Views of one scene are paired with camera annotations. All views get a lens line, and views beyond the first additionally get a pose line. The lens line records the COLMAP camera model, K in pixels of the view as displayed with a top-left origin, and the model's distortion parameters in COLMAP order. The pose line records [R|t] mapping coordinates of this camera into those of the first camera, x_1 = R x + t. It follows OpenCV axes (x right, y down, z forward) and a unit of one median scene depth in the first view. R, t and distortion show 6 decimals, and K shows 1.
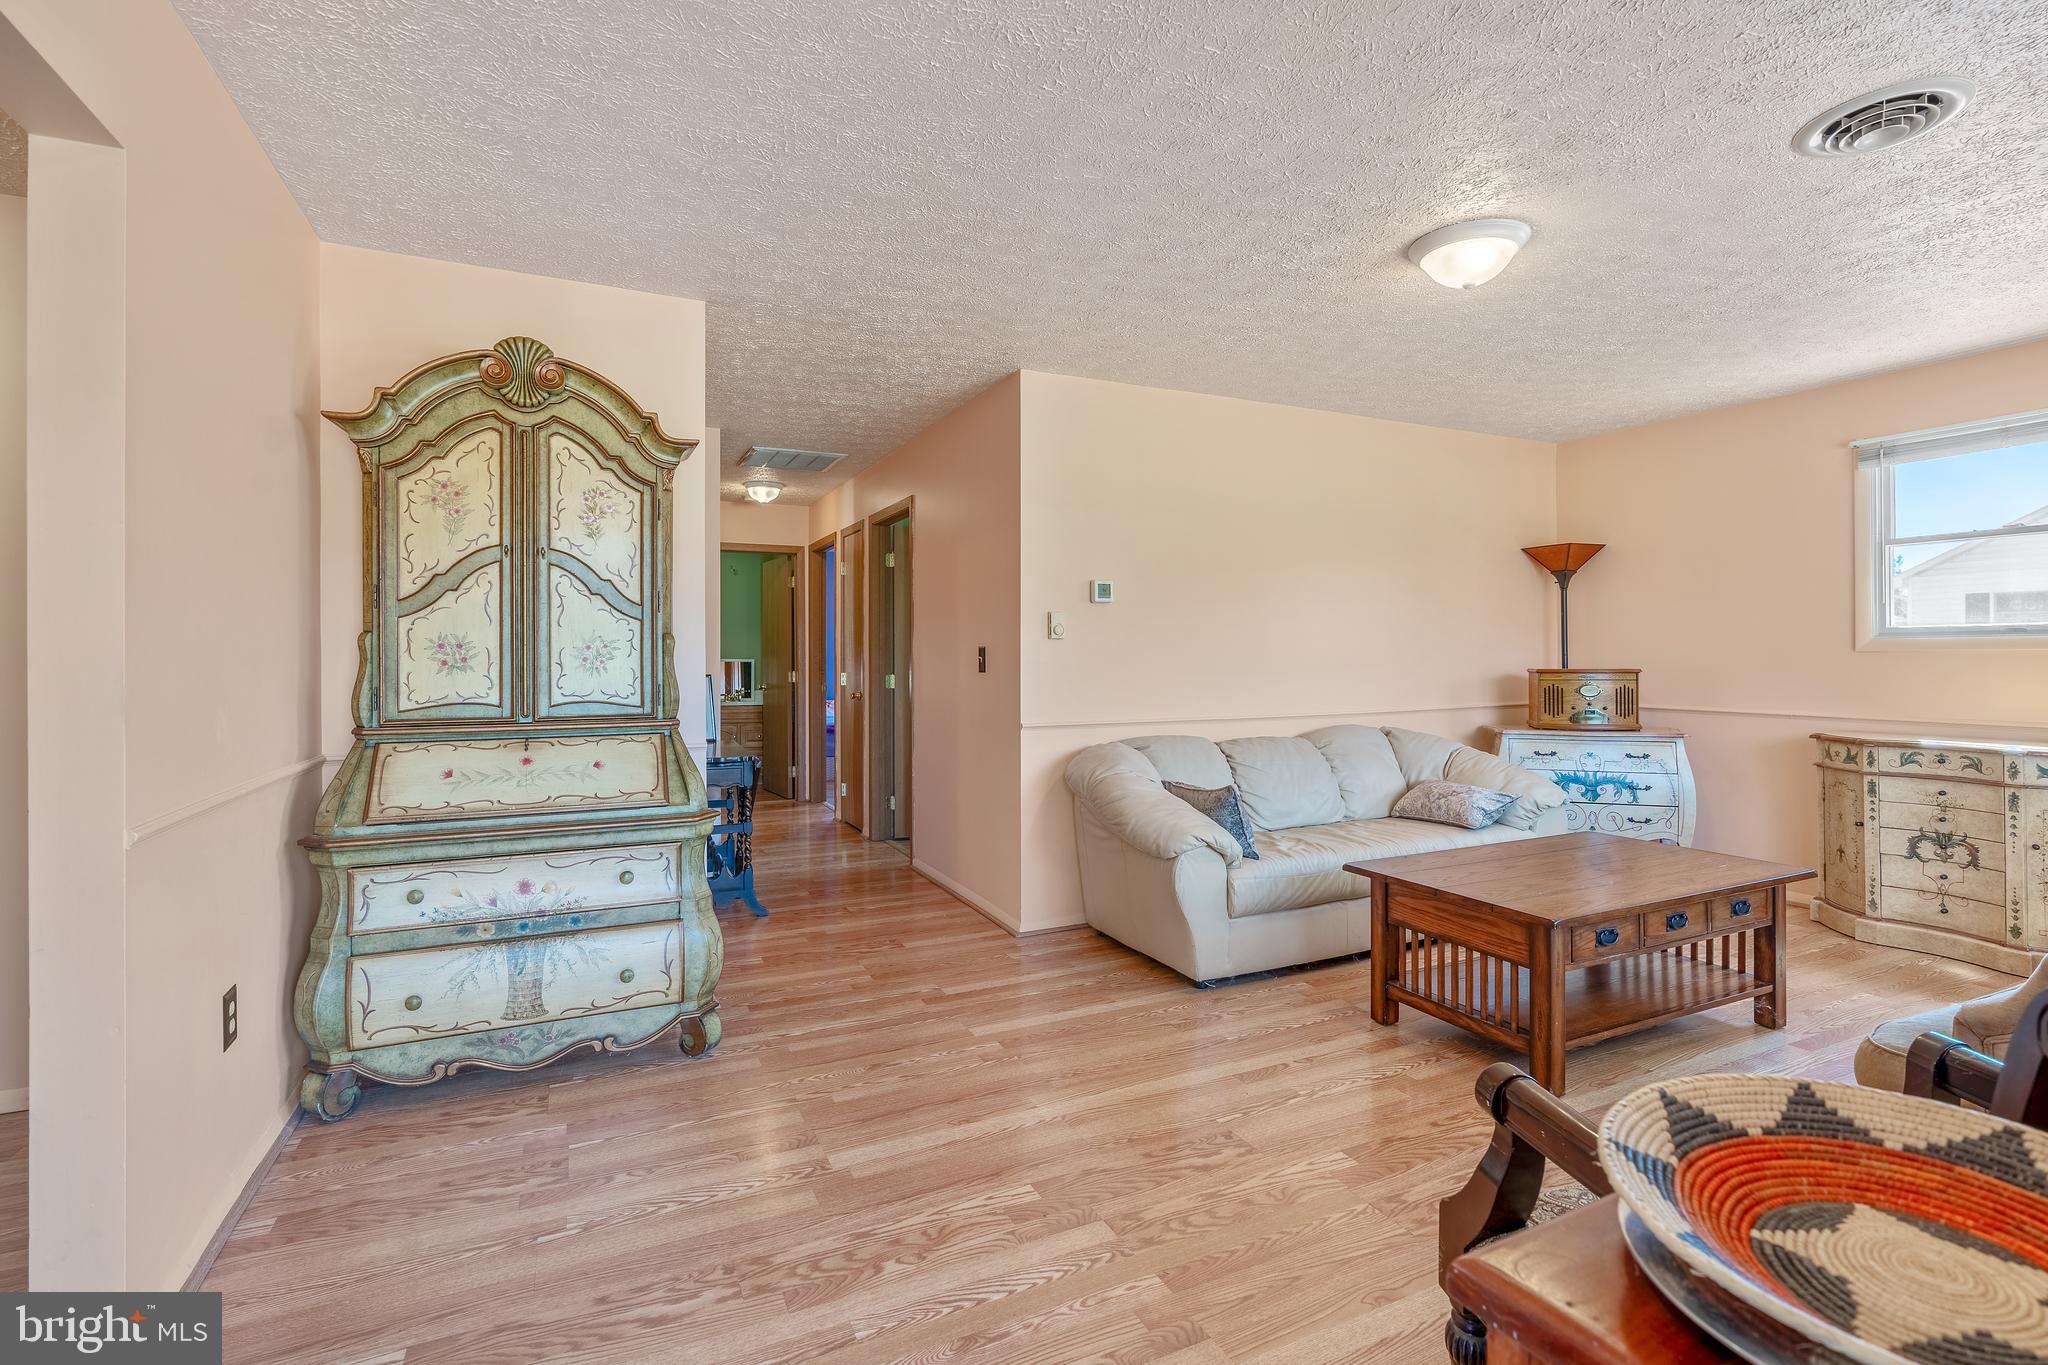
lens RADIAL K [[937.6, 0, 1011.2], [0, 937.6, 656.0], [0, 0, 1]] dist [-0.003513, 0.000479]
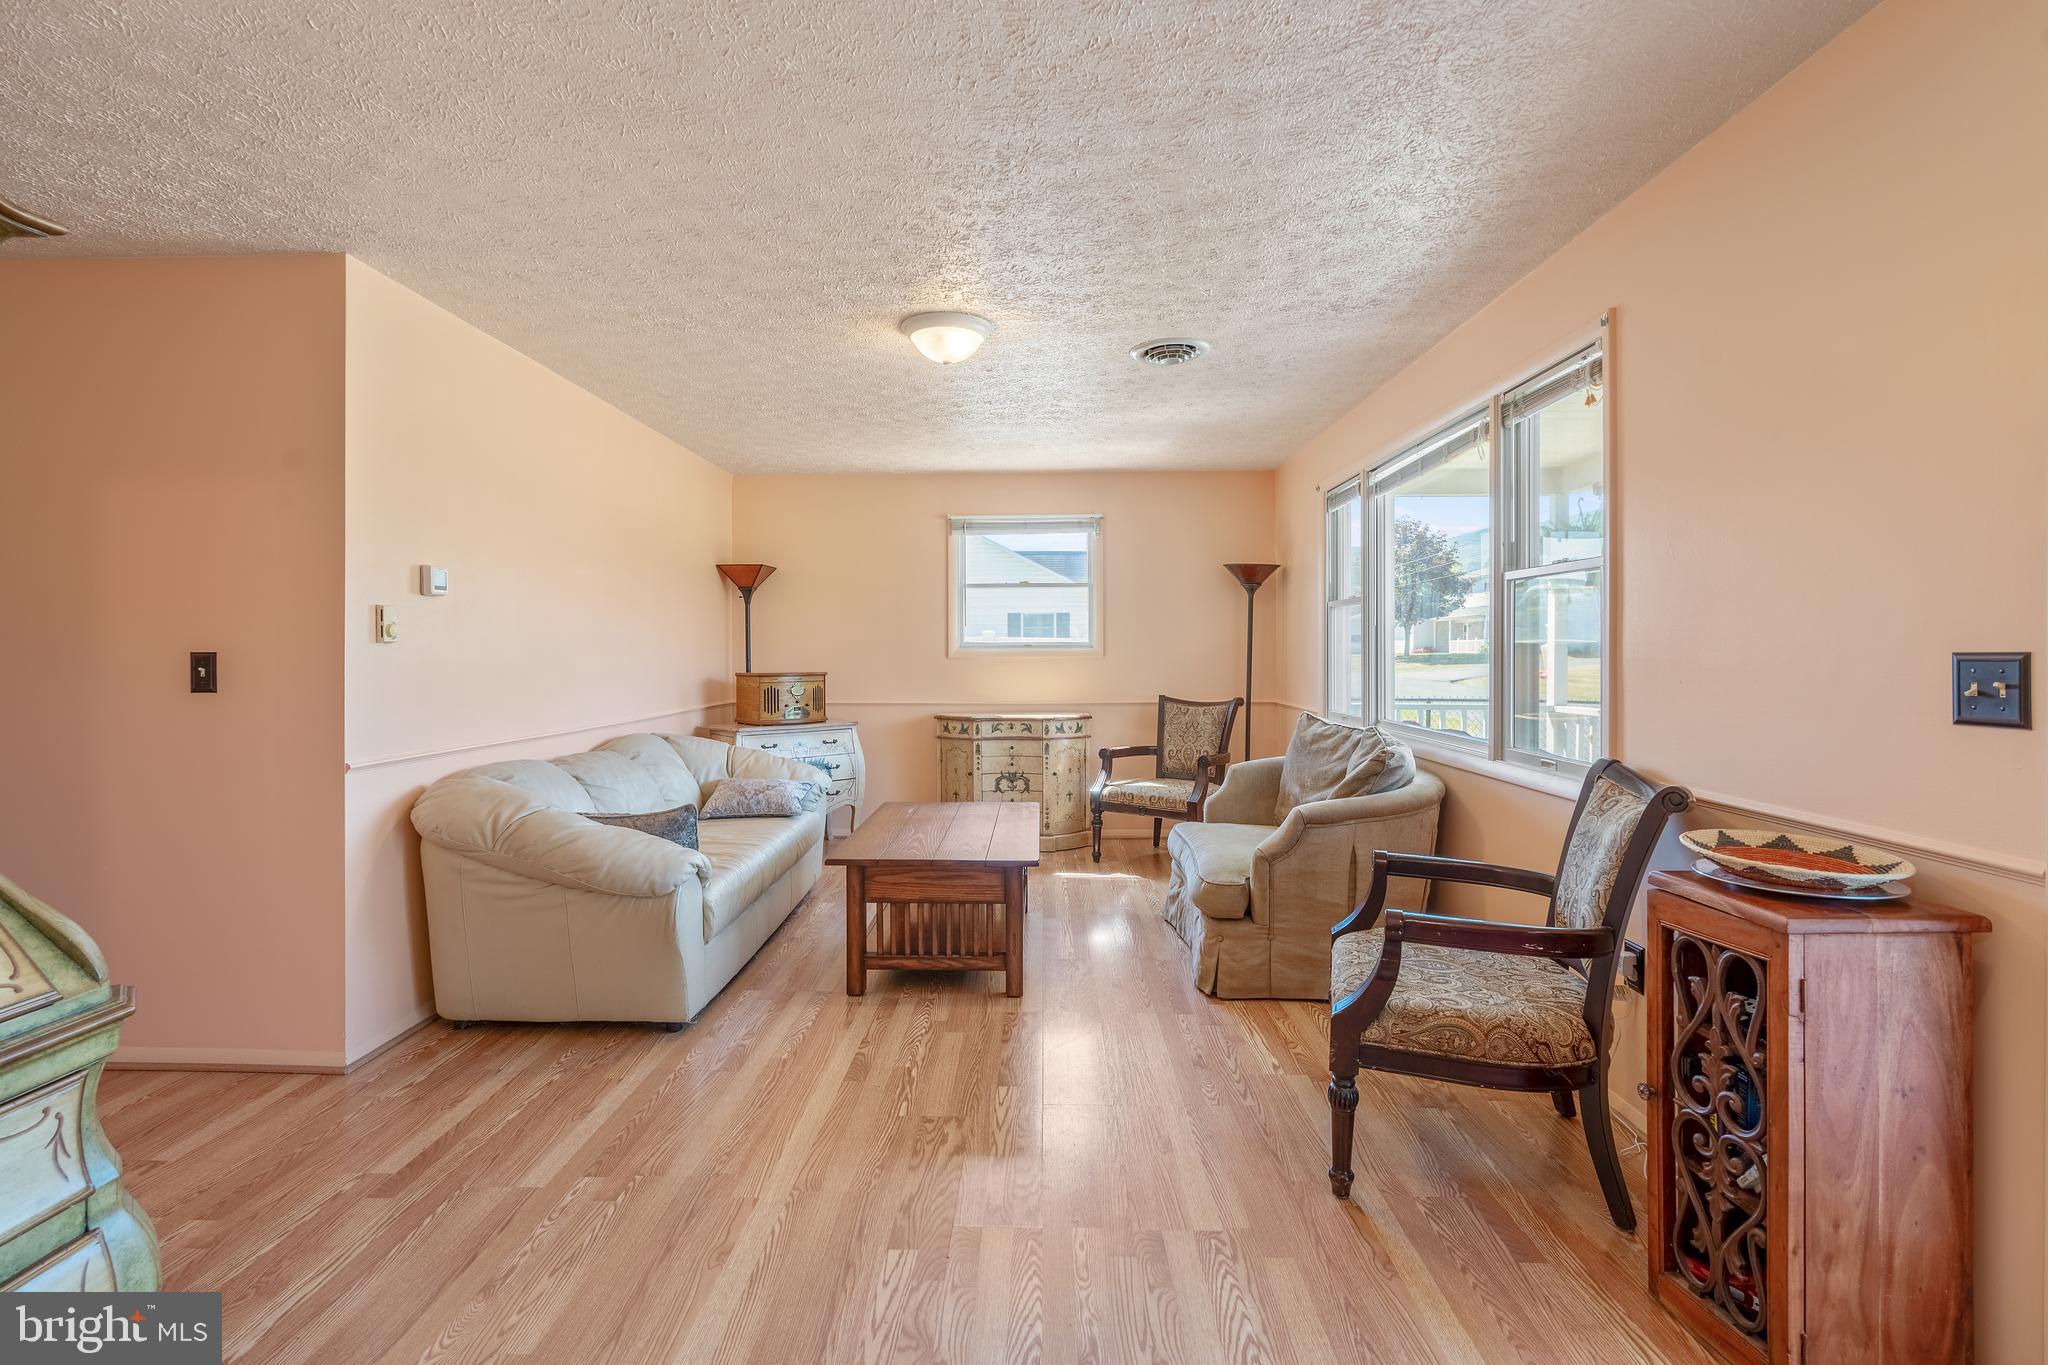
lens RADIAL K [[937.6, 0, 1011.2], [0, 937.6, 656.0], [0, 0, 1]] dist [-0.003513, 0.000479]
pose [[0.452233, 0.000858, 0.891900, -0.413080], [0.000480, 0.999999, -0.001206, -0.007352], [-0.891900, 0.000974, 0.452232, 0.267975]]
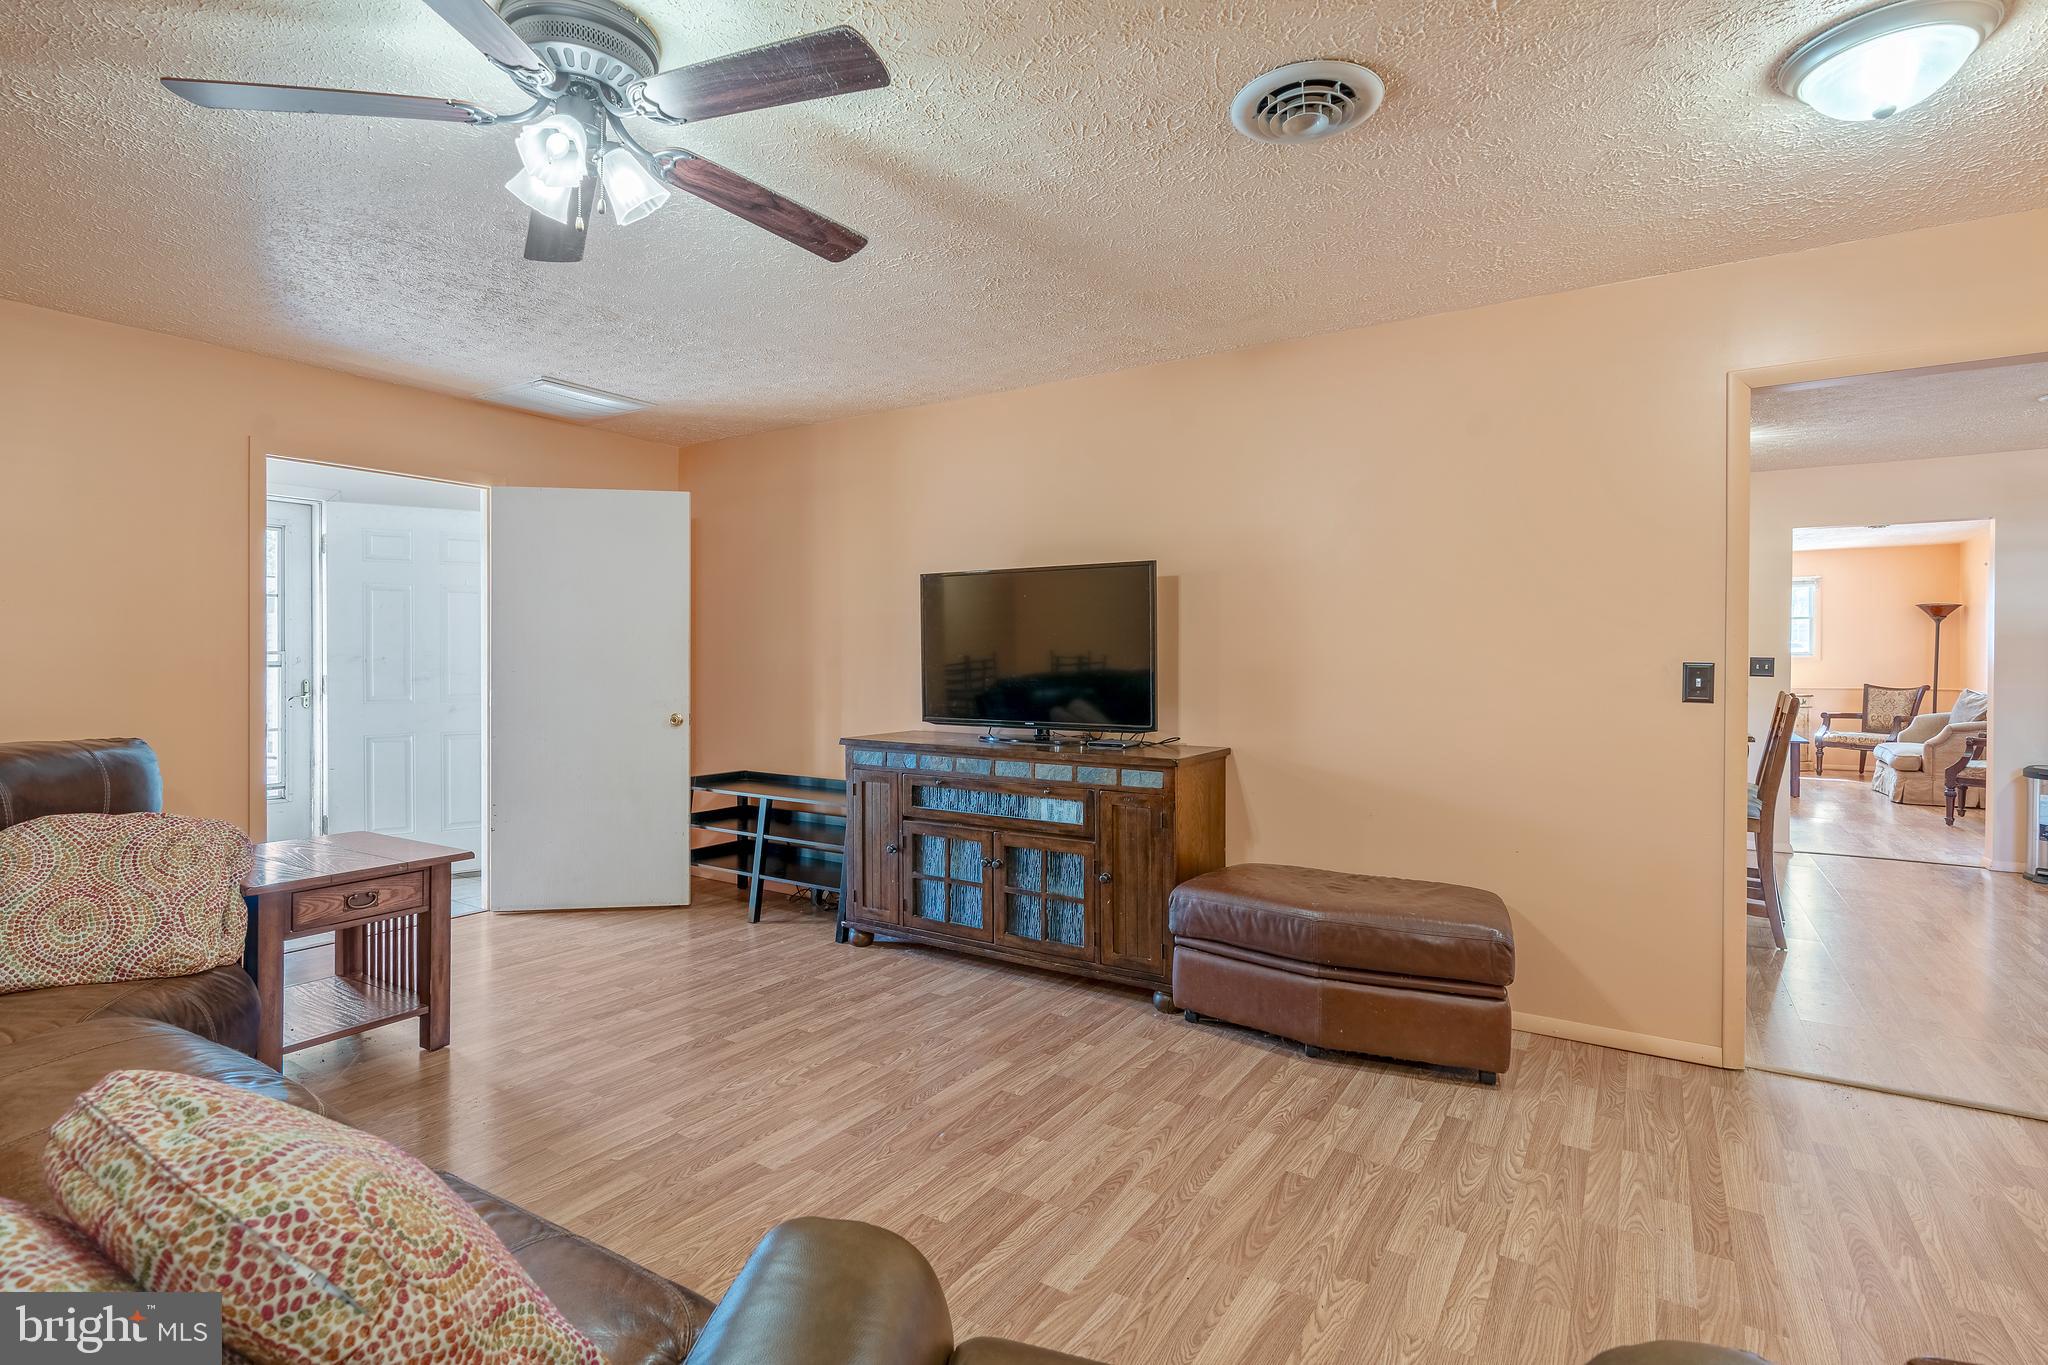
lens RADIAL K [[973.1, 0, 1026.0], [0, 973.1, 670.8], [0, 0, 1]] dist [-0.002706, -0.000376]
pose [[0.843562, -0.004047, 0.537017, -2.346609], [-0.001946, 0.999942, 0.010594, -0.003865], [-0.537029, -0.009982, 0.843505, -0.277402]]
